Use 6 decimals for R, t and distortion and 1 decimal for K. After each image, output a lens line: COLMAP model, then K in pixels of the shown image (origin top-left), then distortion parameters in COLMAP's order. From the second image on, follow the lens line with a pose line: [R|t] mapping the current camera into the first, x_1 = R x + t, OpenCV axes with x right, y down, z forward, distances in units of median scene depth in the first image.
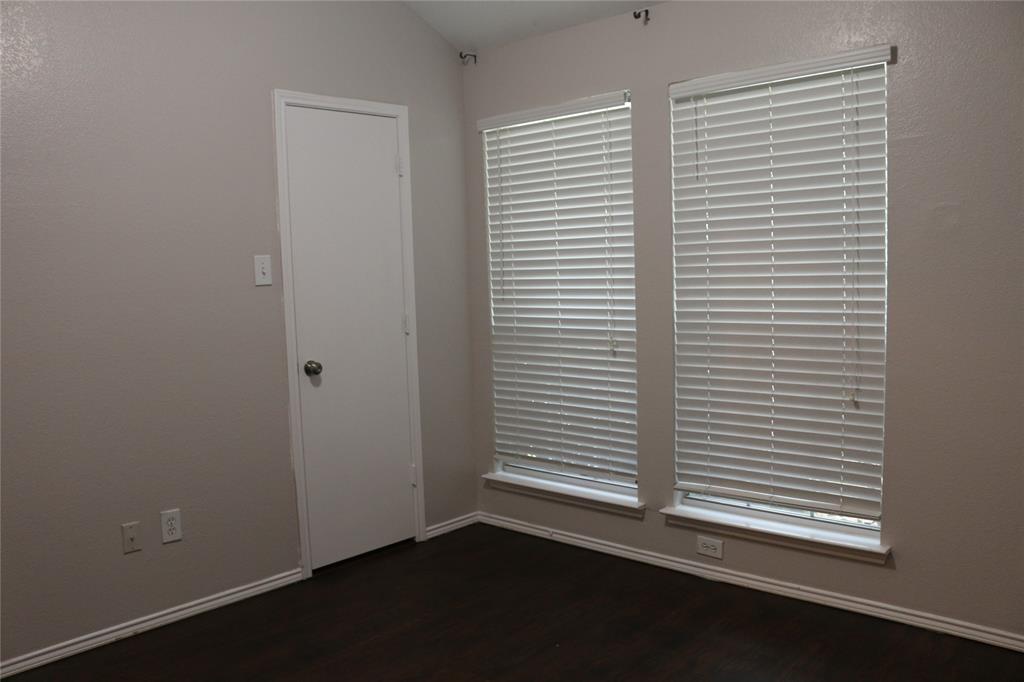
lens RADIAL K [[835.8, 0, 512.0], [0, 835.8, 341.0], [0, 0, 1]] dist [-0.158357, 0.144180]
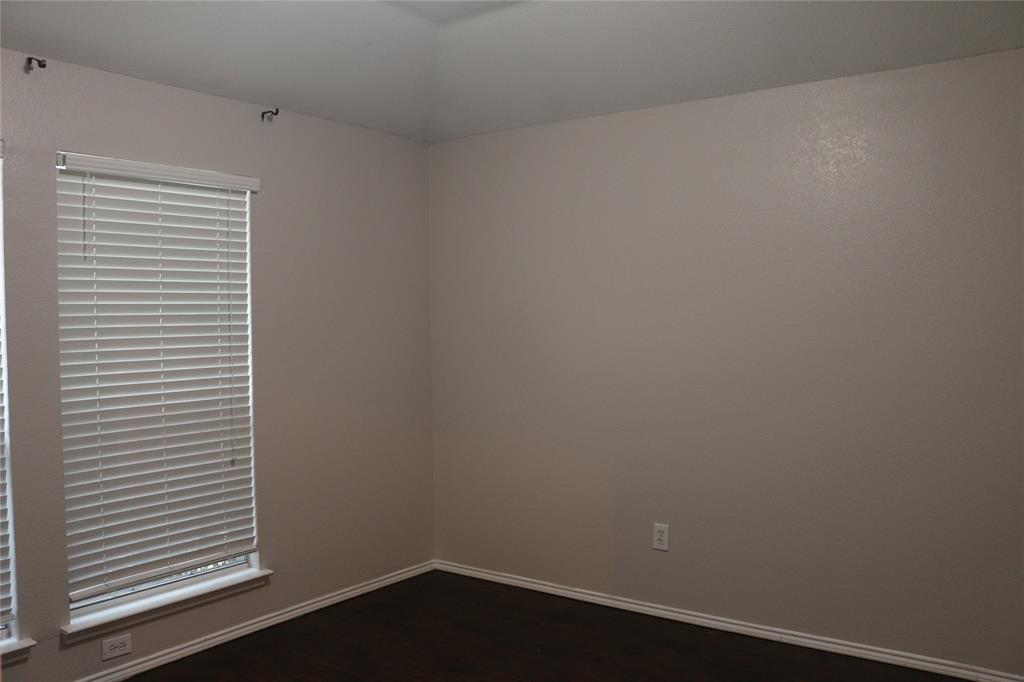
lens RADIAL K [[835.8, 0, 512.0], [0, 835.8, 341.0], [0, 0, 1]] dist [-0.158357, 0.144180]
pose [[-0.091145, 0.011518, 0.995771, -0.771355], [0.109636, 0.993971, -0.001462, -0.050546], [-0.989784, 0.109040, -0.091858, 0.636078]]
